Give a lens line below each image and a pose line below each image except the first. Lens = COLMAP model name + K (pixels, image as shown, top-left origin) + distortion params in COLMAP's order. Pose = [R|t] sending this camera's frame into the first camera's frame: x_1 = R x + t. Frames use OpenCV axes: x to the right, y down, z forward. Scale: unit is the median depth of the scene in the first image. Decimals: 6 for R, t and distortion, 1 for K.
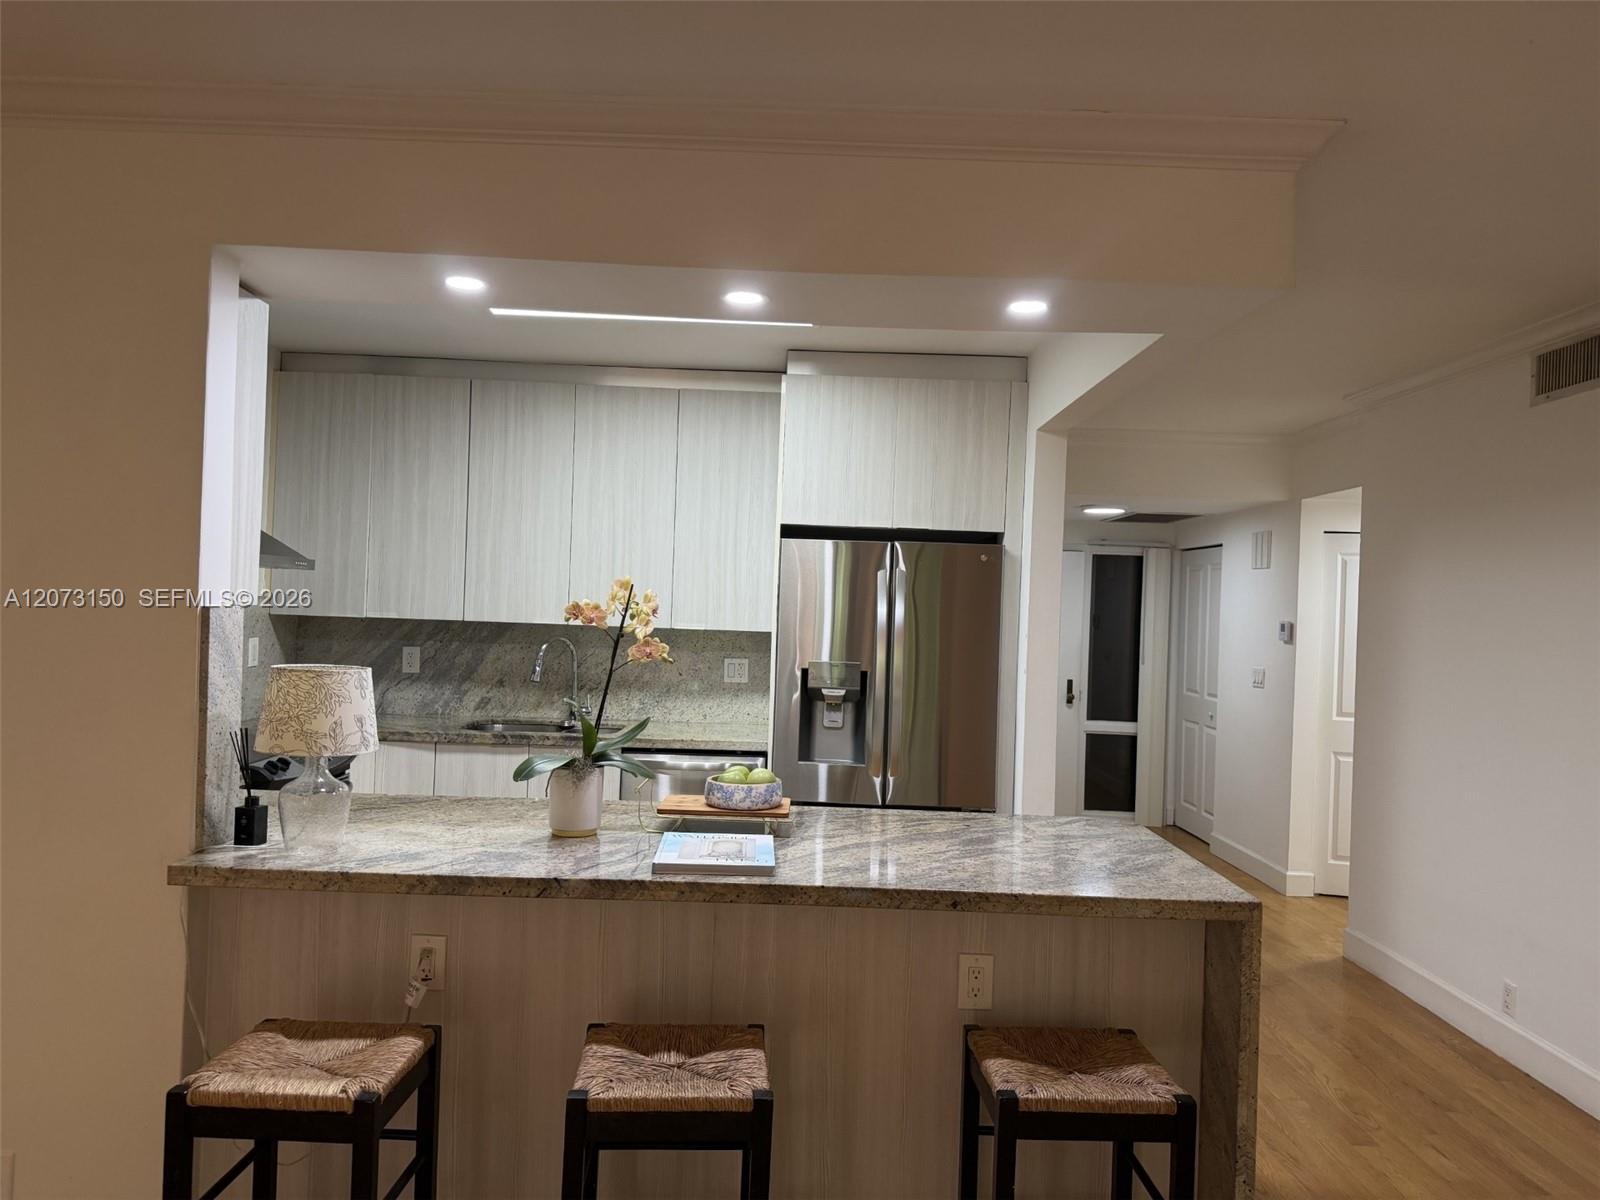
lens RADIAL K [[1111.9, 0, 800.0], [0, 1111.9, 600.0], [0, 0, 1]] dist [0.061683, -0.082161]
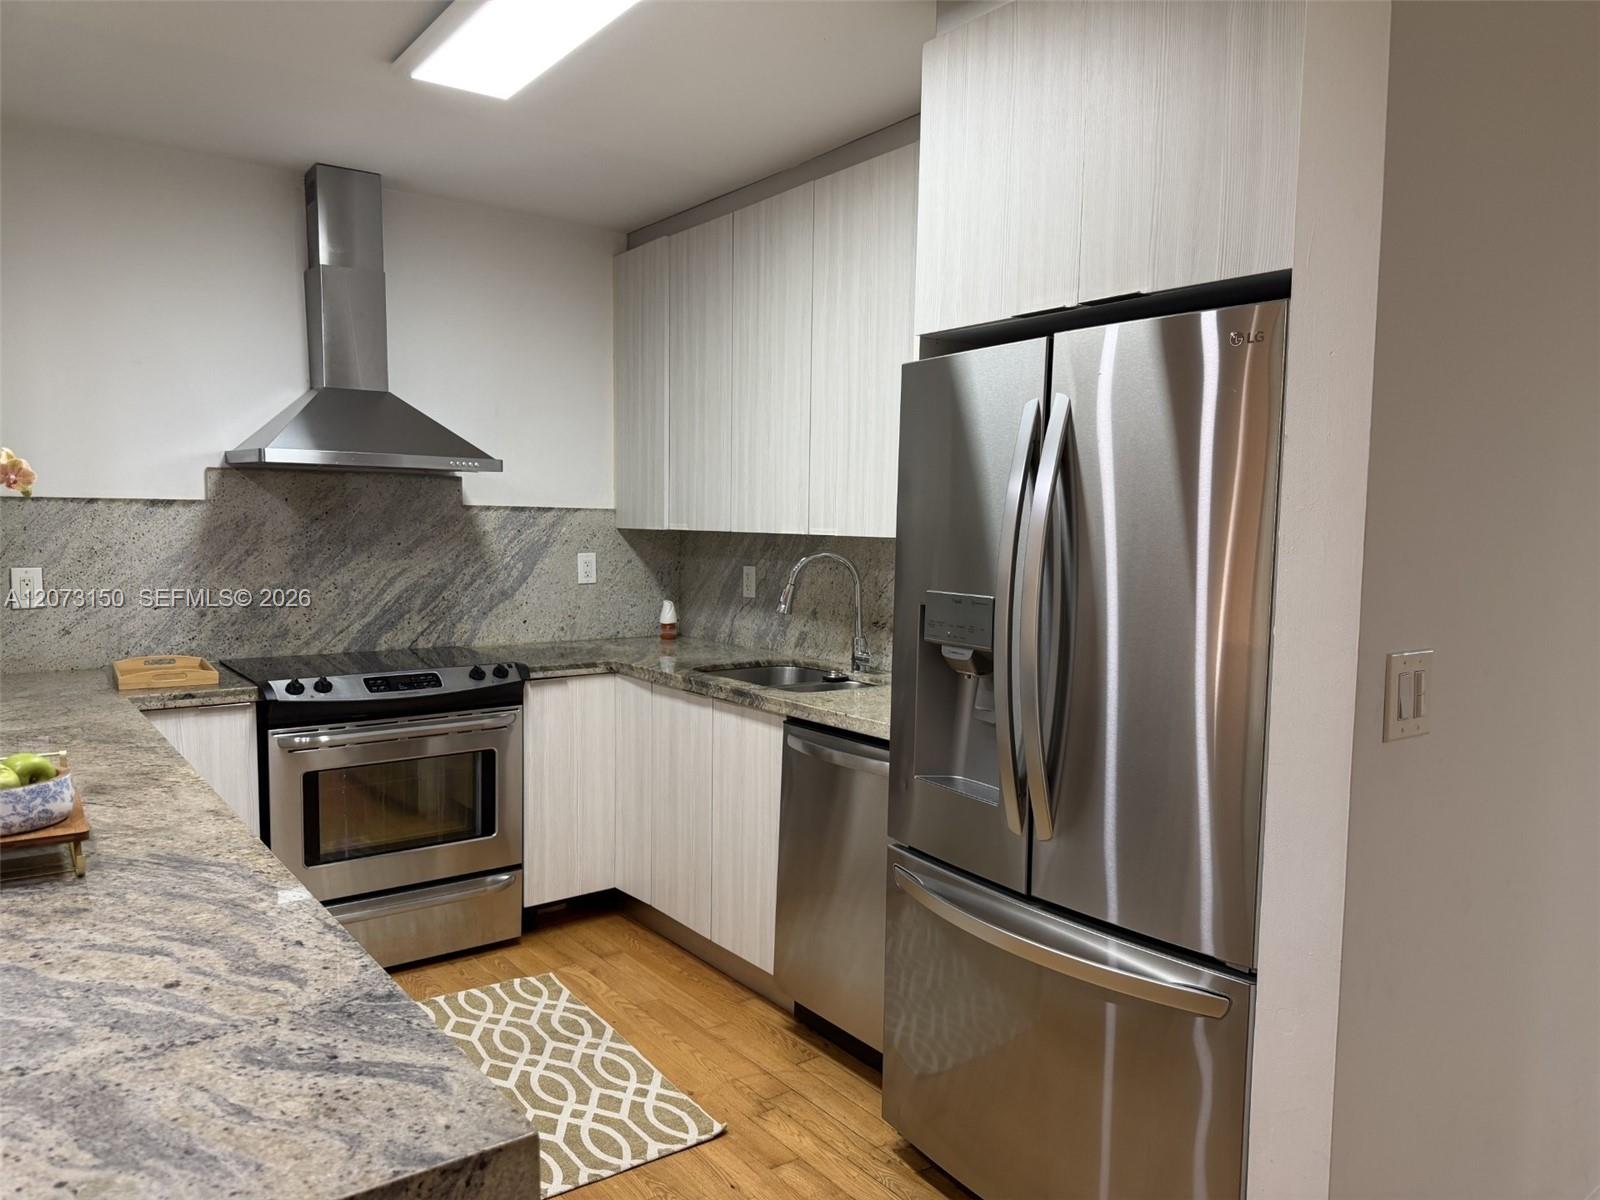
lens RADIAL K [[1111.9, 0, 800.0], [0, 1111.9, 600.0], [0, 0, 1]] dist [0.061683, -0.082161]
pose [[0.591254, 0.033213, -0.805801, 0.361523], [0.008630, 0.998834, 0.047502, 0.029741], [0.806439, -0.035040, 0.590278, 0.574549]]
